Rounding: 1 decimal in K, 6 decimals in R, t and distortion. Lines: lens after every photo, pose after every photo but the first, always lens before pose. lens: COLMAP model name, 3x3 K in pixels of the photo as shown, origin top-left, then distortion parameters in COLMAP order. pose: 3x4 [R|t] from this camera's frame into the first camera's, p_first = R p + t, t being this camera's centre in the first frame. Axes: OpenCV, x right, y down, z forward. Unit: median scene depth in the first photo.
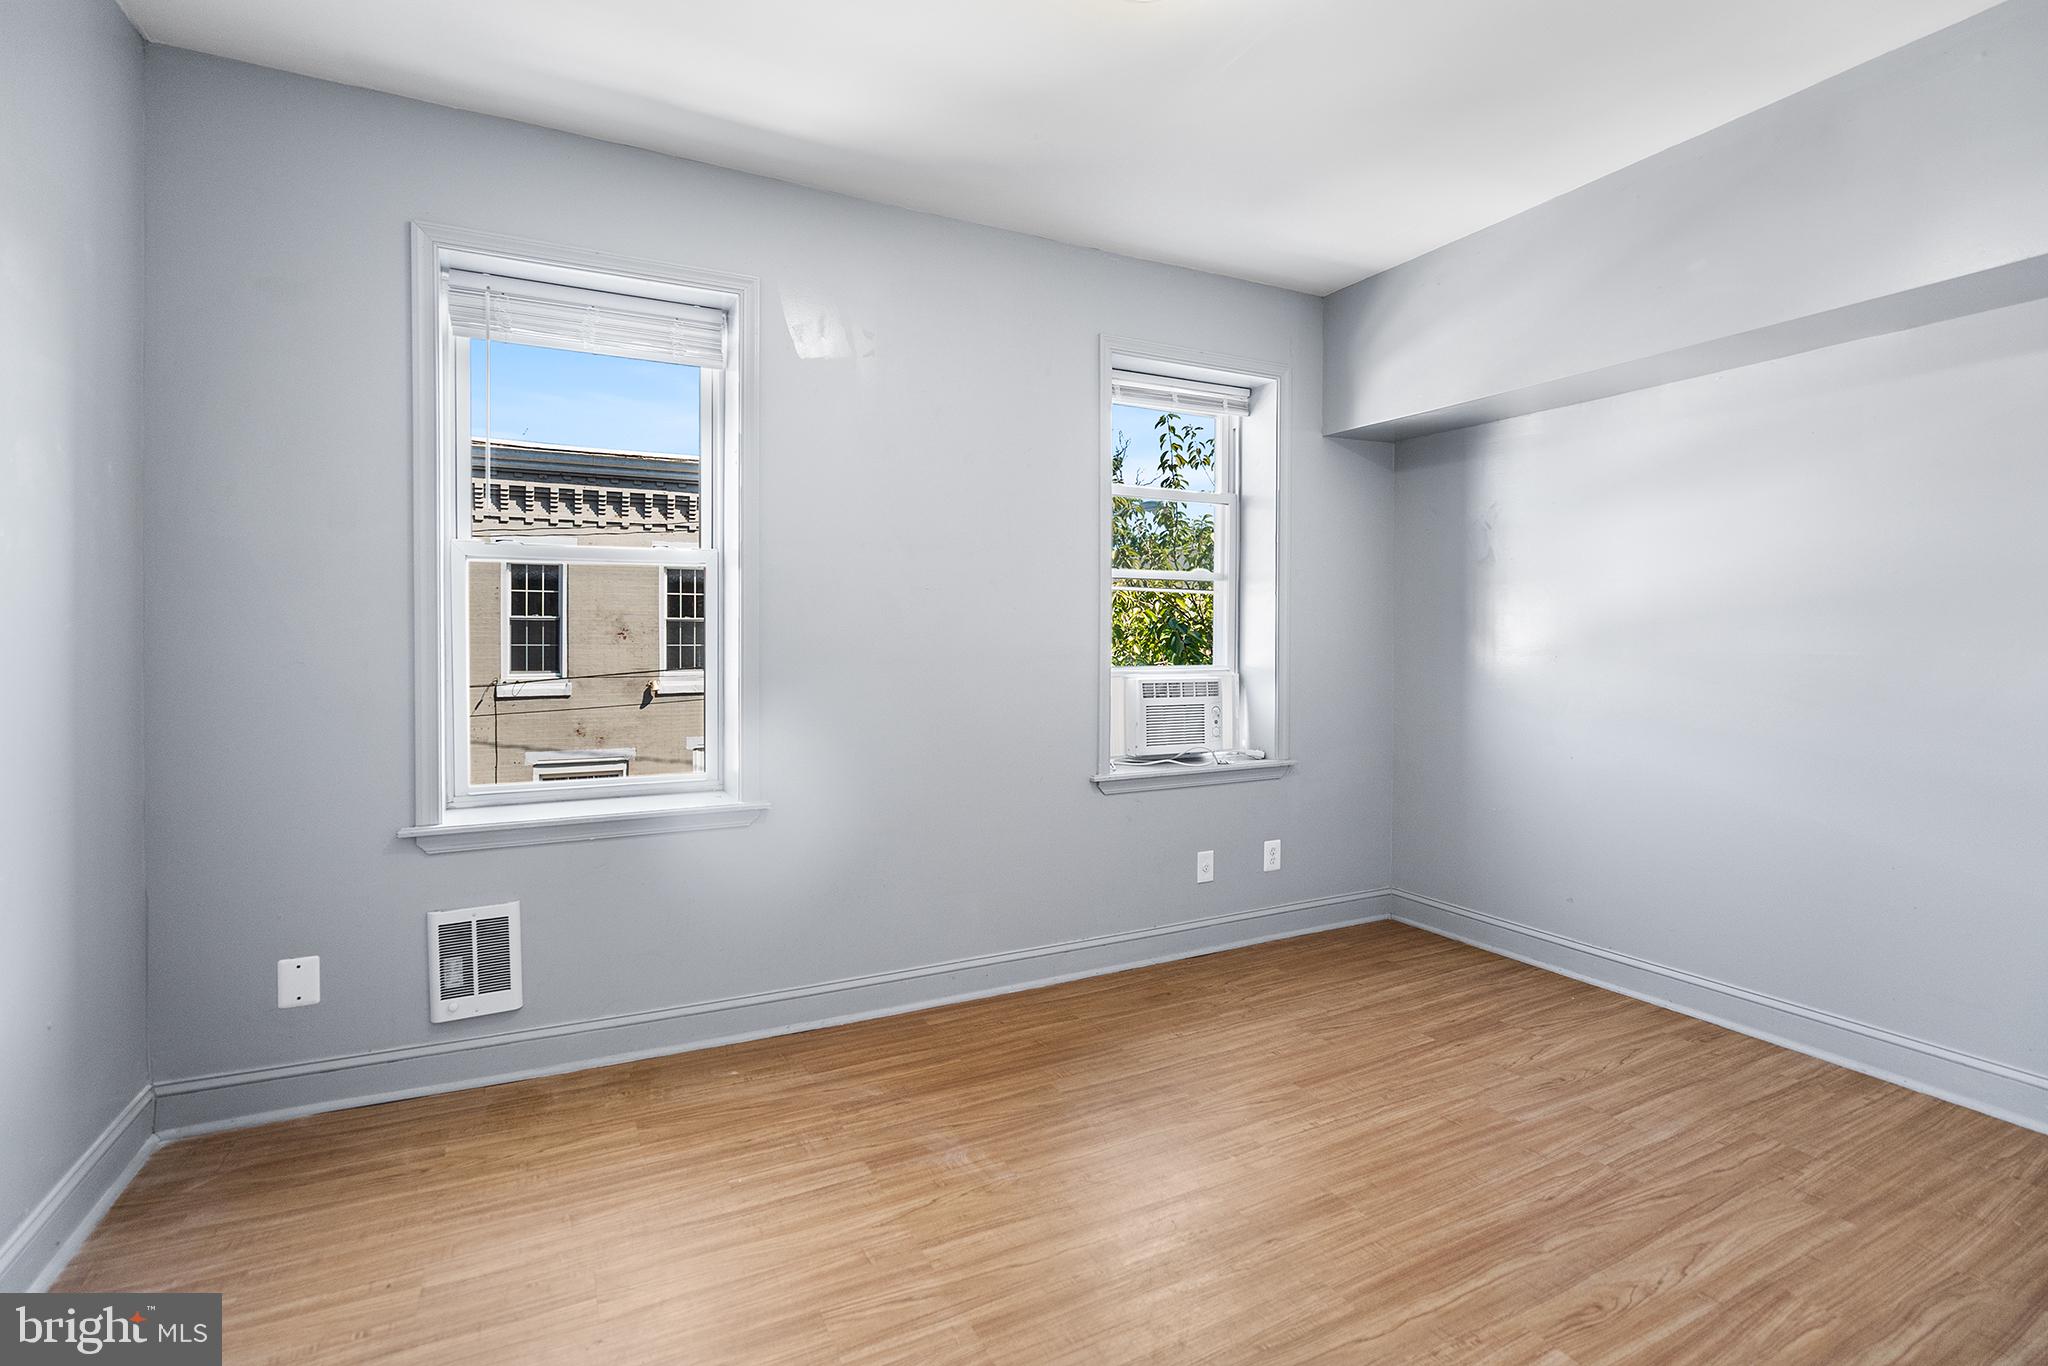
lens RADIAL K [[945.0, 0, 1022.1], [0, 945.0, 666.9], [0, 0, 1]] dist [-0.000884, 0.001077]
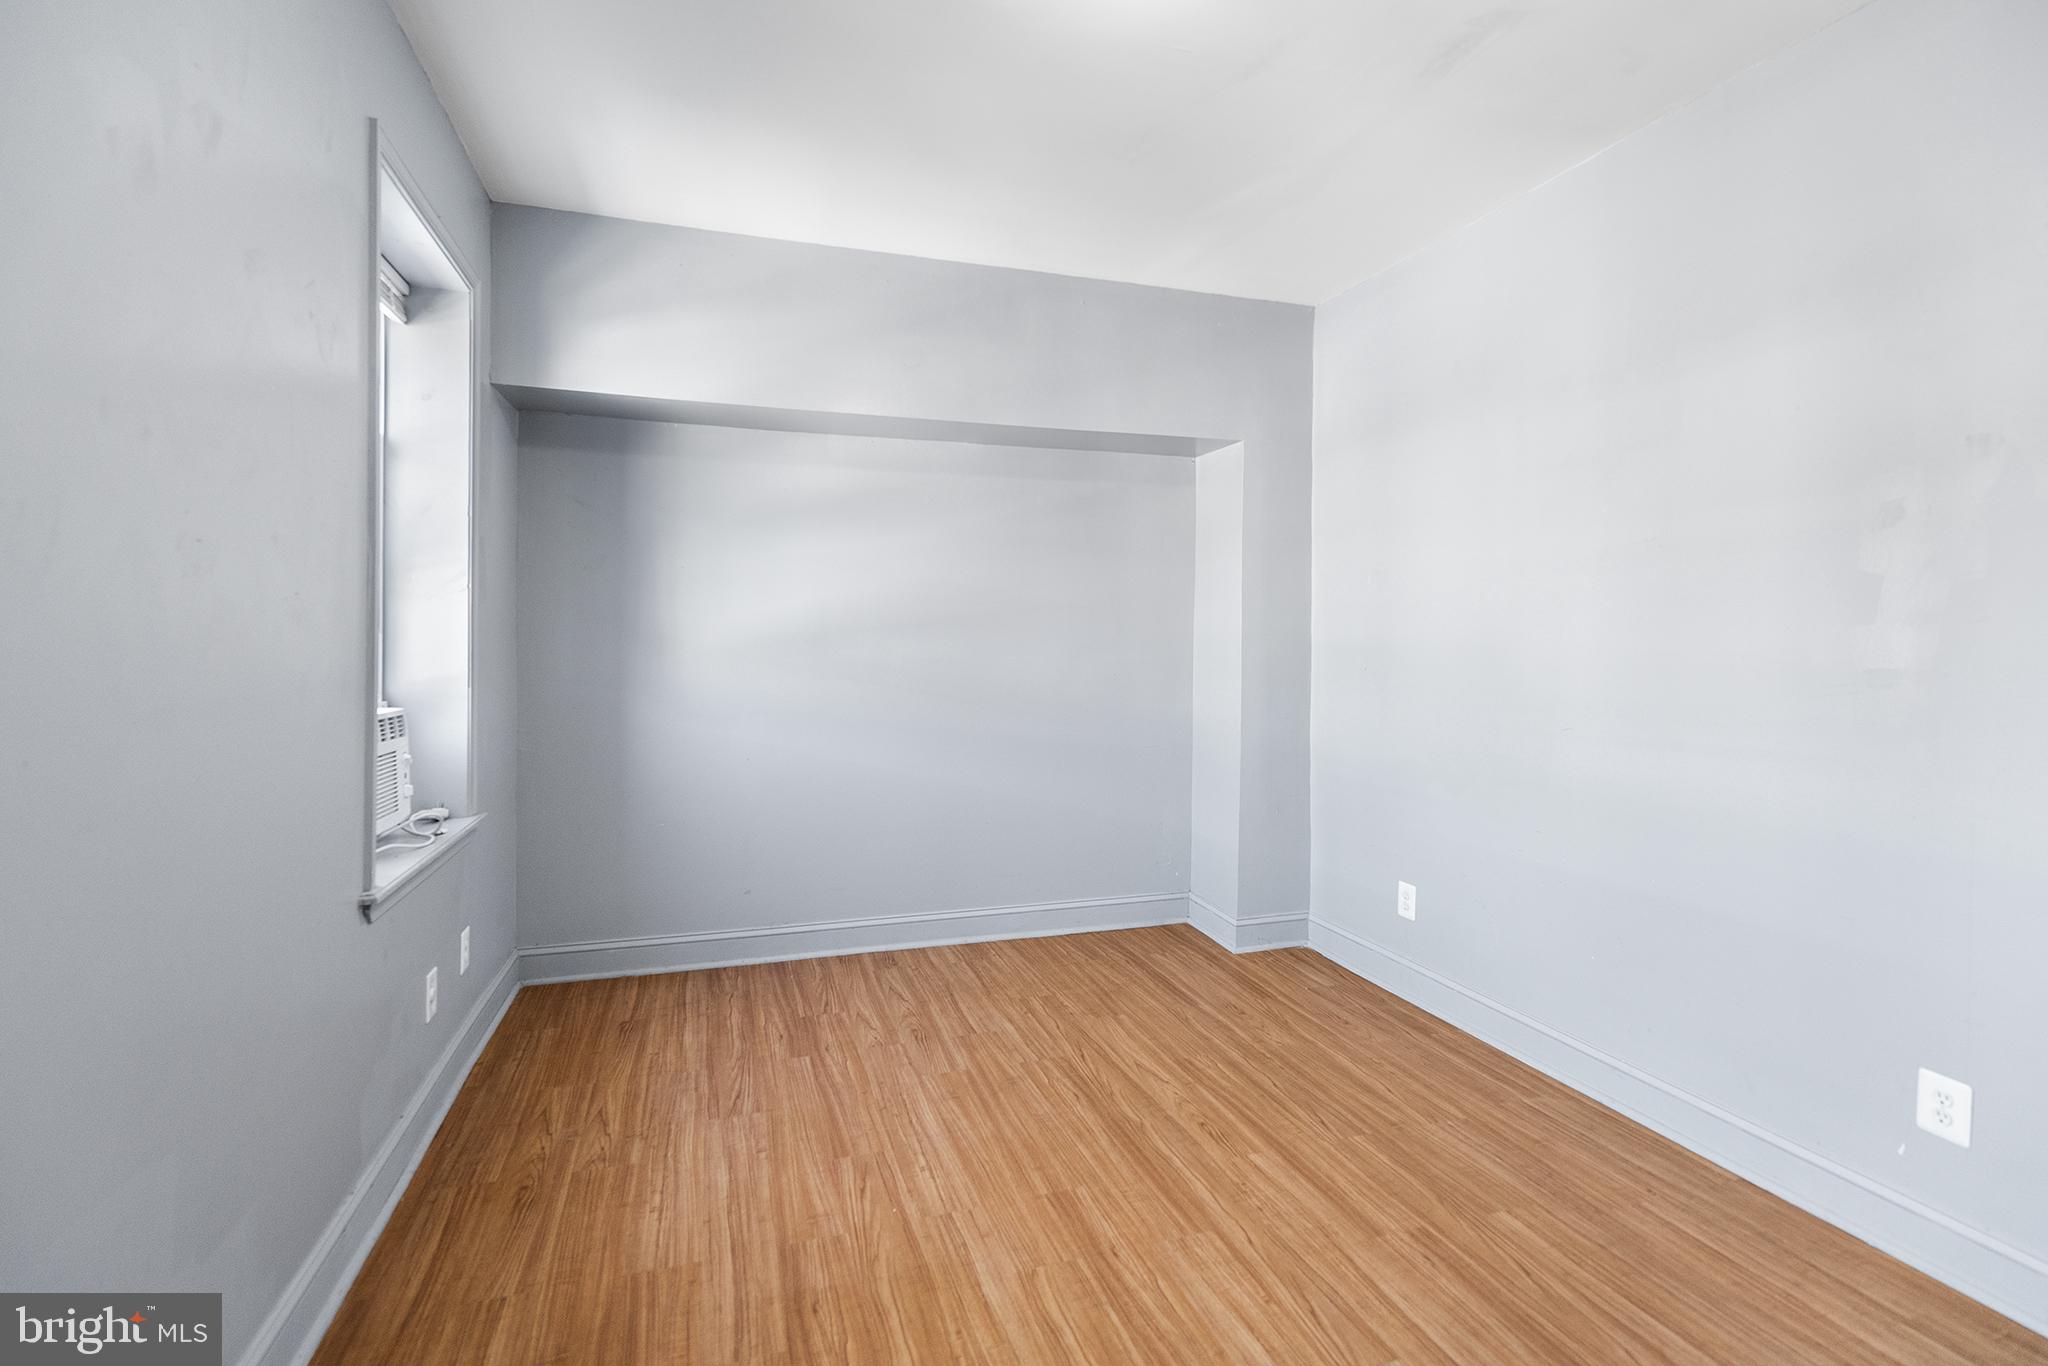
lens RADIAL K [[945.0, 0, 1022.1], [0, 945.0, 666.9], [0, 0, 1]] dist [-0.000884, 0.001077]
pose [[0.161073, -0.024258, 0.986644, -0.479341], [0.025938, 0.999457, 0.020339, -0.021743], [-0.986602, 0.022316, 0.161615, 0.612487]]
